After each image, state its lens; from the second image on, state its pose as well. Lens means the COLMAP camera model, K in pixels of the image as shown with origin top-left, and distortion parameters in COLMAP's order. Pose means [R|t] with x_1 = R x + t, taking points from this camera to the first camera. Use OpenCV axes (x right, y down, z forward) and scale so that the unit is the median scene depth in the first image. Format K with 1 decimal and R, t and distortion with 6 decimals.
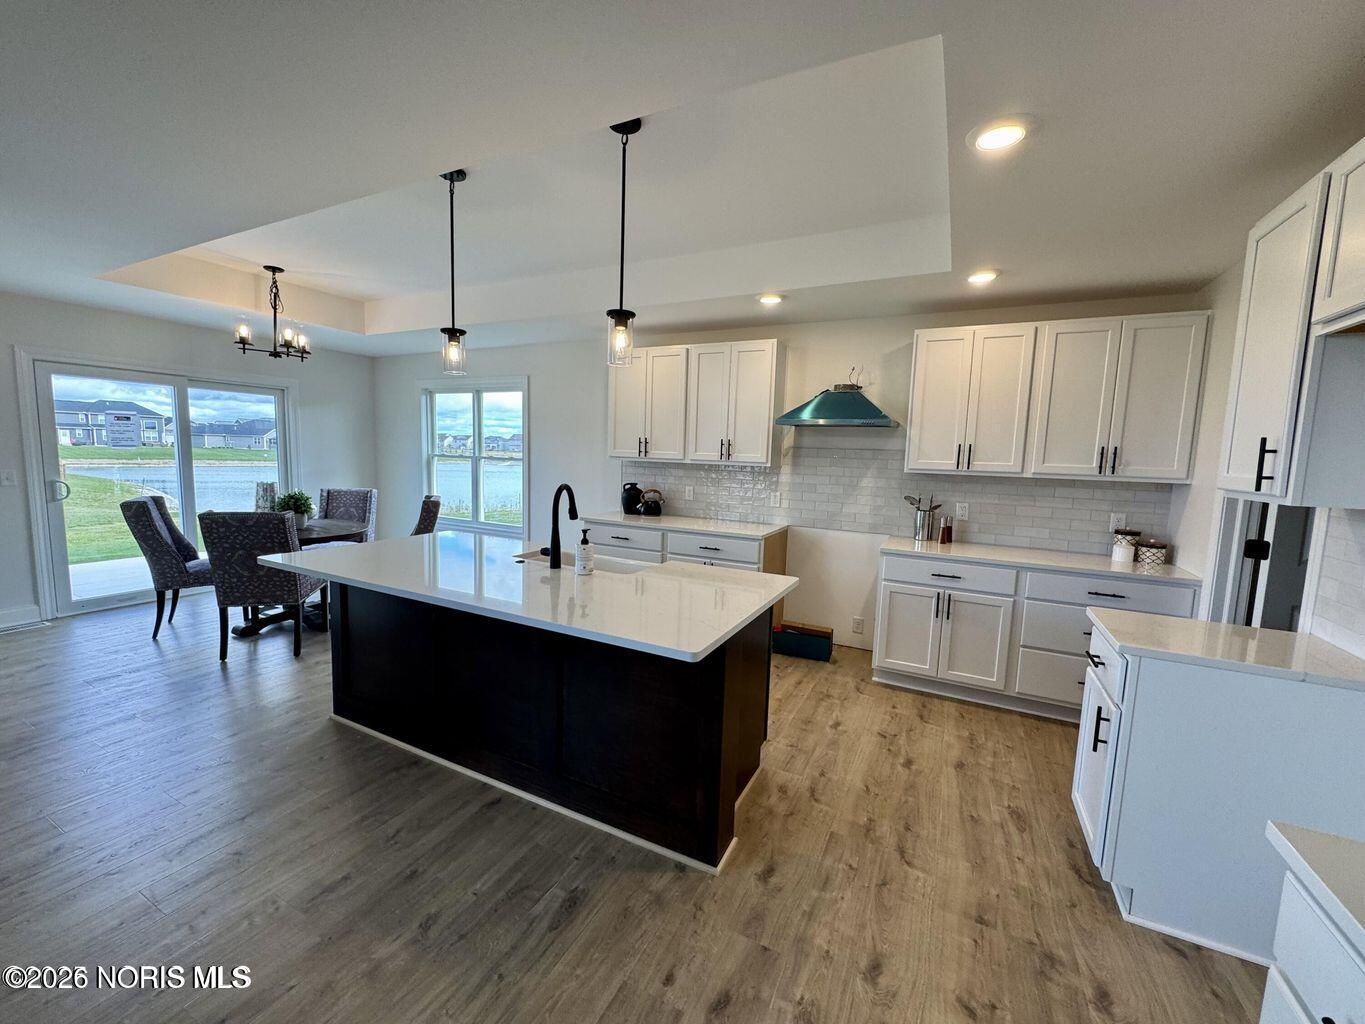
lens RADIAL K [[542.8, 0, 679.8], [0, 542.8, 511.4], [0, 0, 1]] dist [-0.002441, 0.000564]
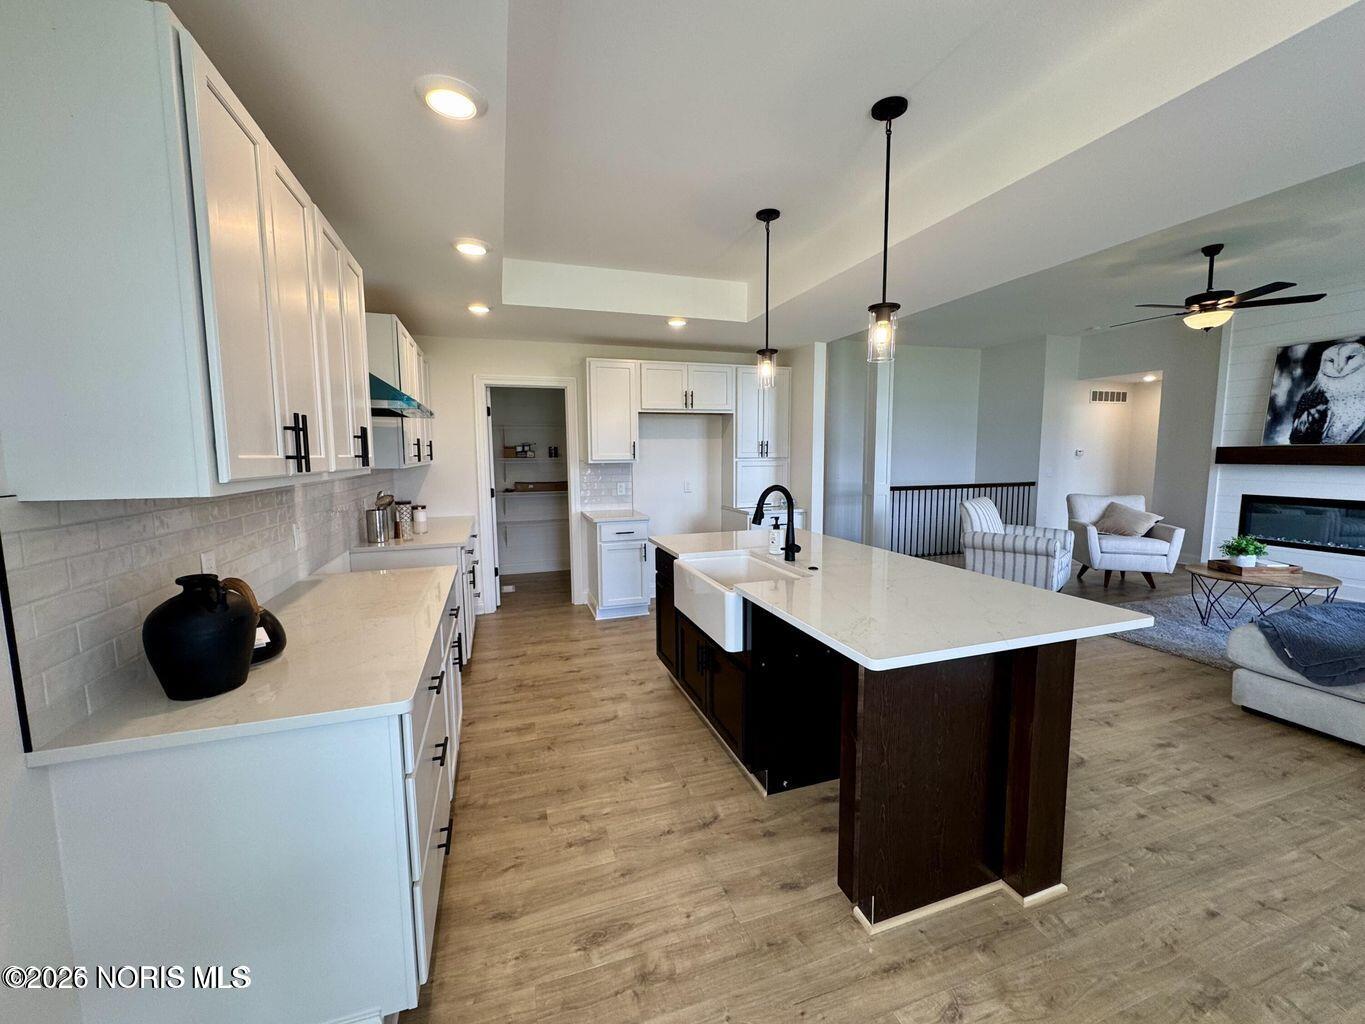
lens RADIAL K [[542.8, 0, 680.7], [0, 542.8, 509.5], [0, 0, 1]] dist [-0.002441, 0.000564]
pose [[-0.715441, -0.097714, 0.691806, -0.529645], [0.063667, 0.976934, 0.203829, -0.150342], [-0.695766, 0.189872, -0.692718, 1.224302]]
